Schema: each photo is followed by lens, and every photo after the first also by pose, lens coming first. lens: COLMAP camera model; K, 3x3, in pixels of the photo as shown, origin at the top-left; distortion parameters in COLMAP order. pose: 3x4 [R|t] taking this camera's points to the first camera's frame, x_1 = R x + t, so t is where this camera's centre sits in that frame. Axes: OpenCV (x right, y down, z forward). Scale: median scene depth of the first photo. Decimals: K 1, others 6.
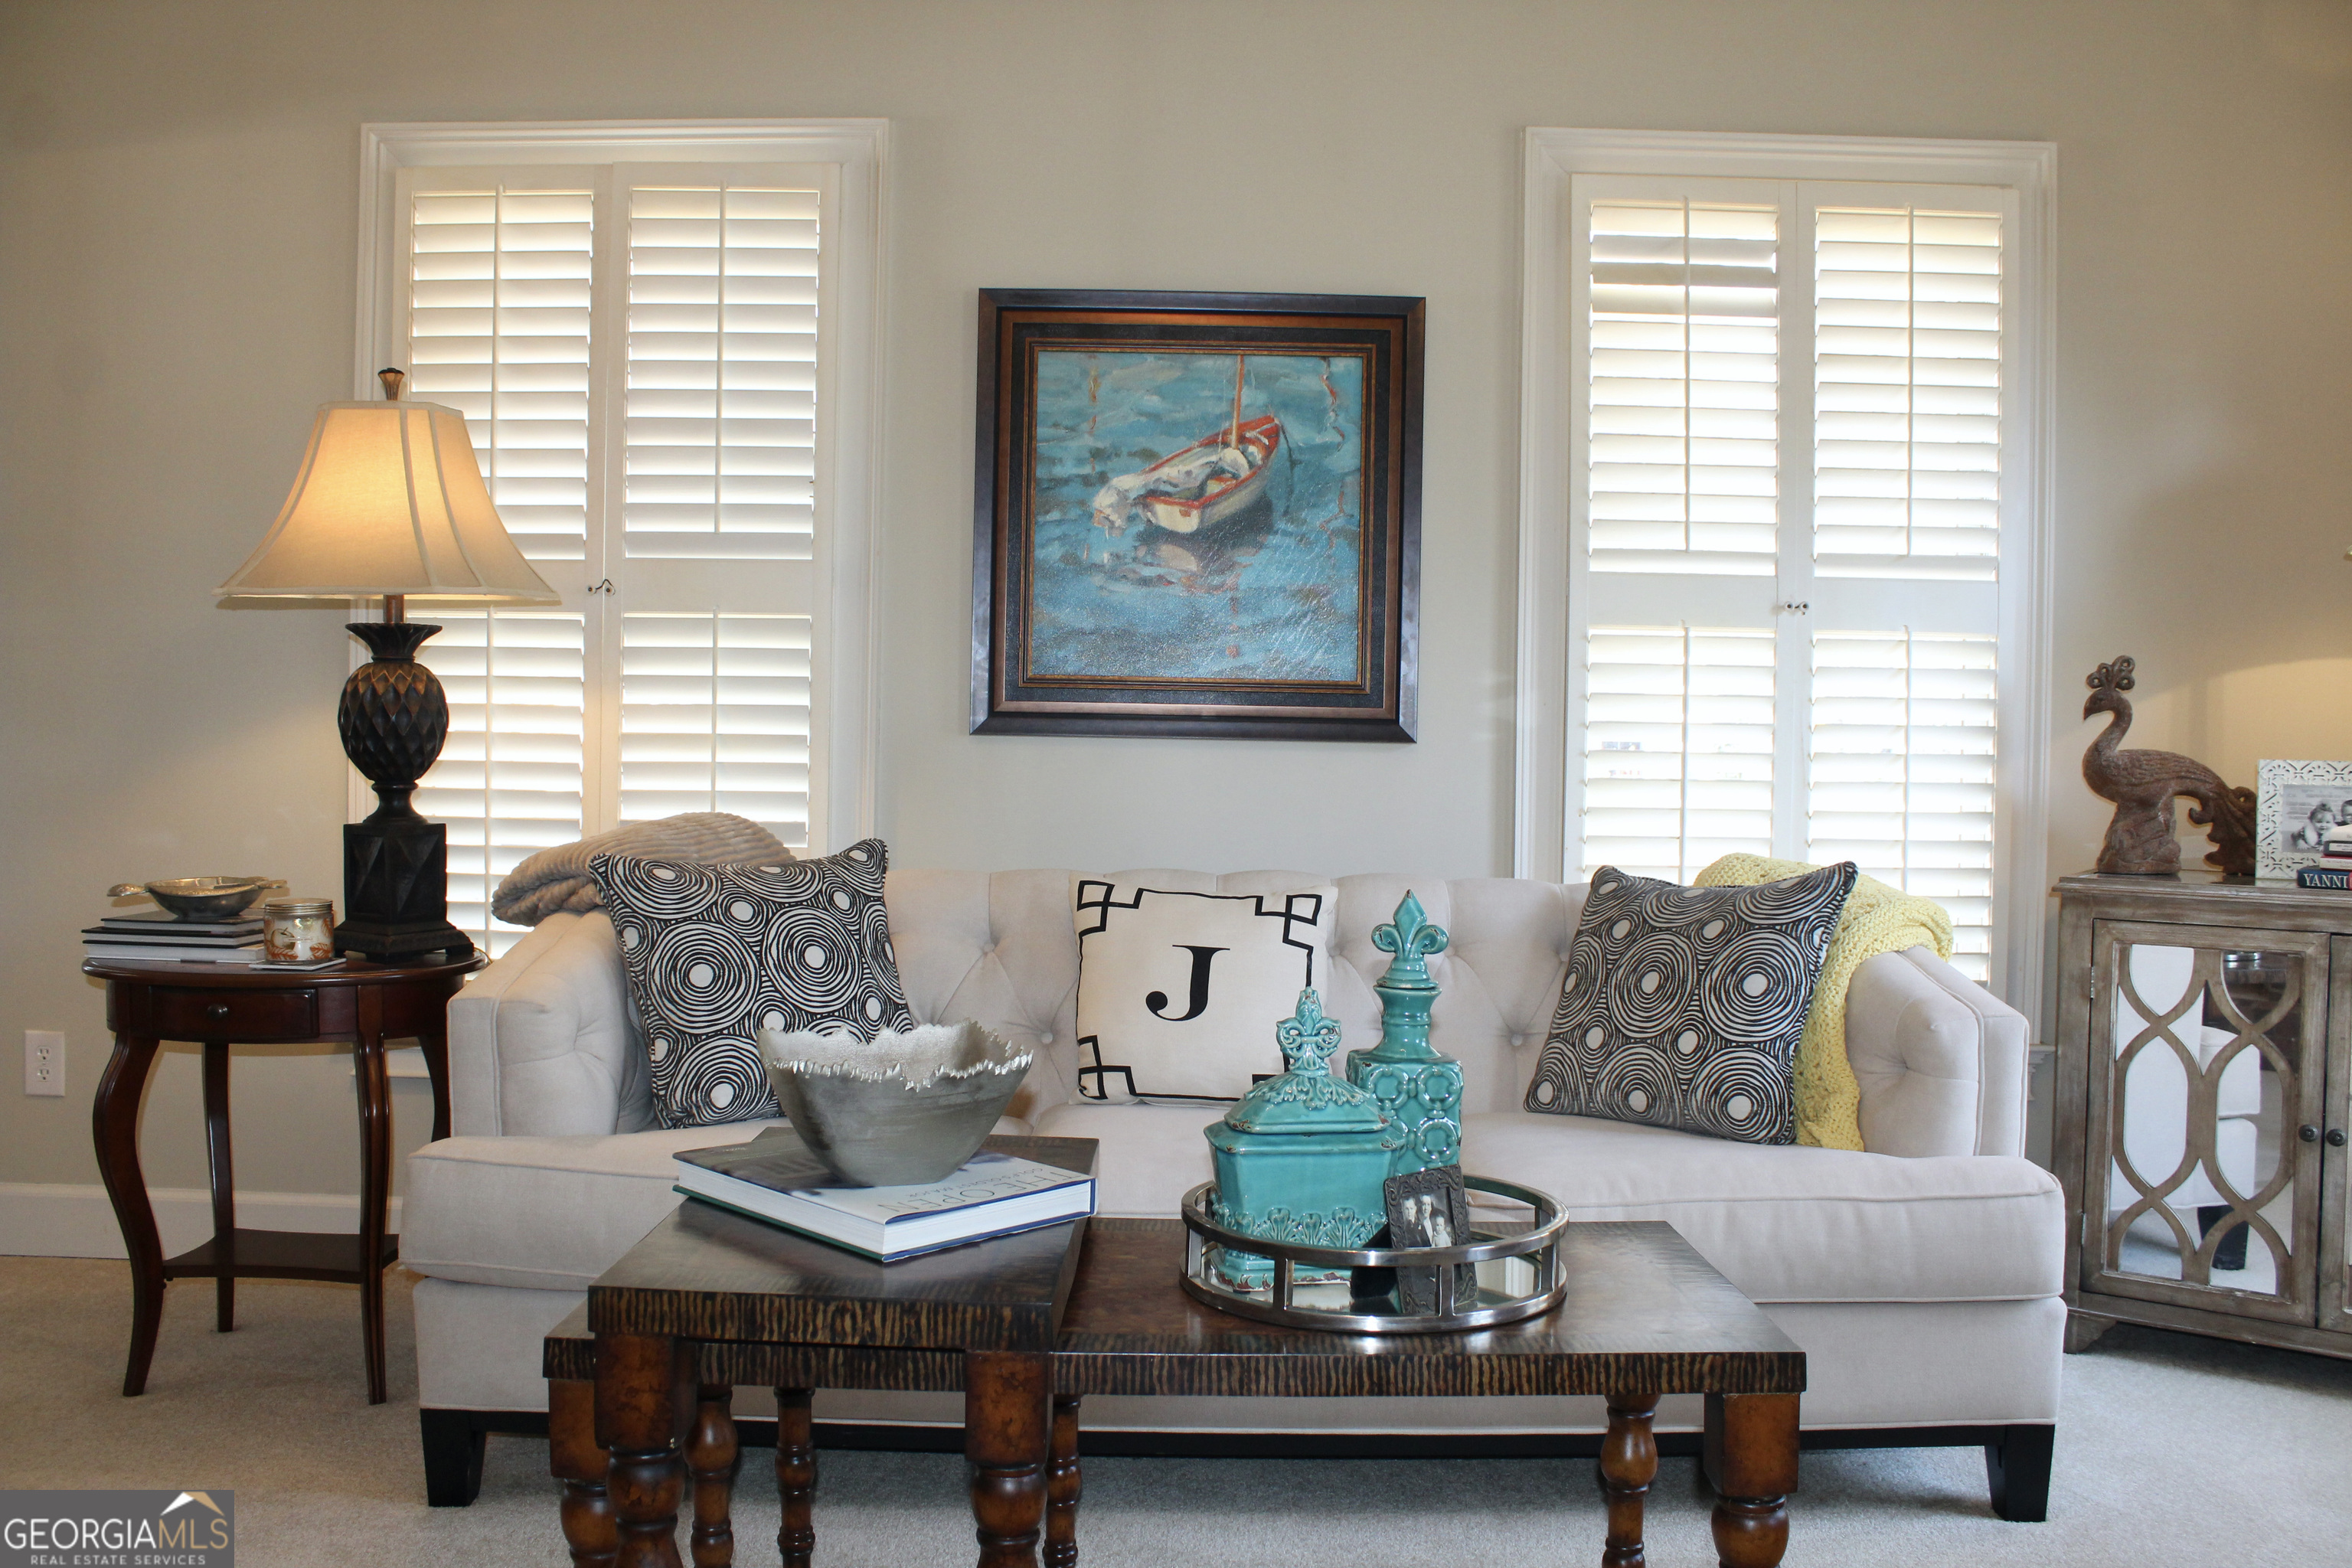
lens RADIAL K [[1979.0, 0, 1176.0], [0, 1979.0, 784.0], [0, 0, 1]] dist [-0.168811, 0.165320]
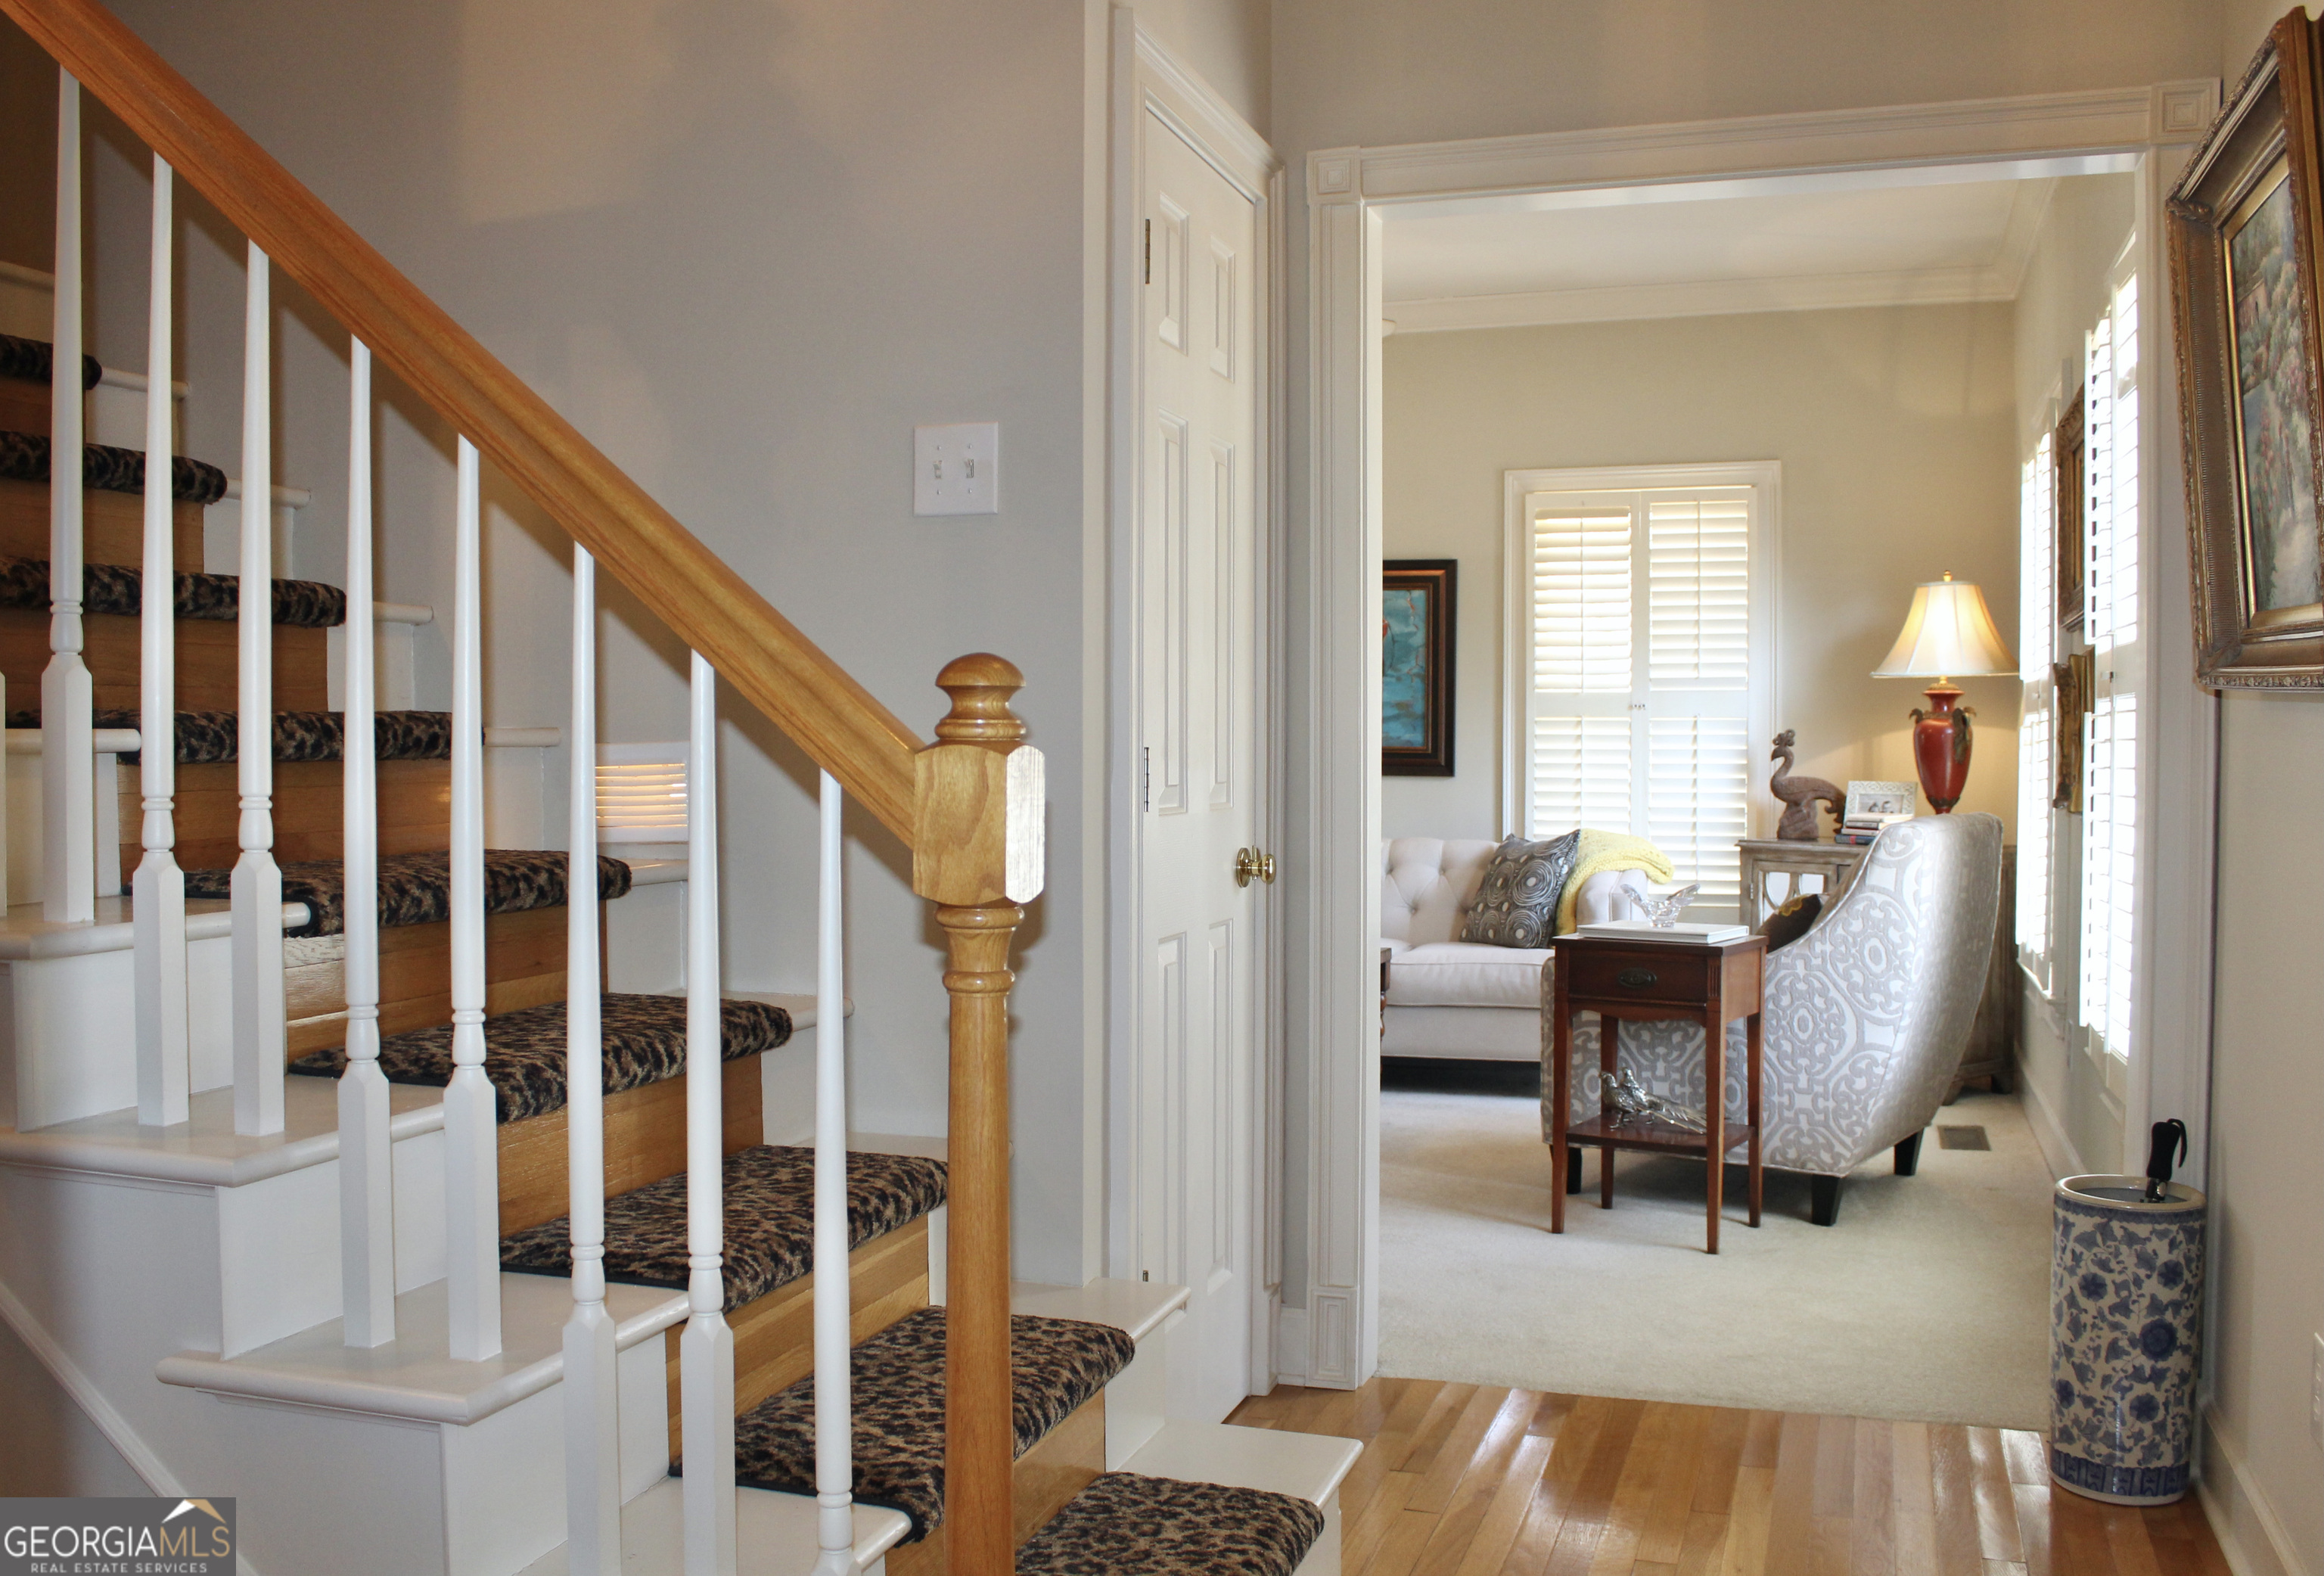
lens RADIAL K [[2064.8, 0, 1162.0], [0, 2064.8, 788.0], [0, 0, 1]] dist [-0.007494, -0.001734]
pose [[0.945913, -0.005591, -0.324373, 0.552119], [0.003488, 0.999969, -0.007064, 0.006364], [0.324402, 0.005550, 0.945903, -1.183642]]
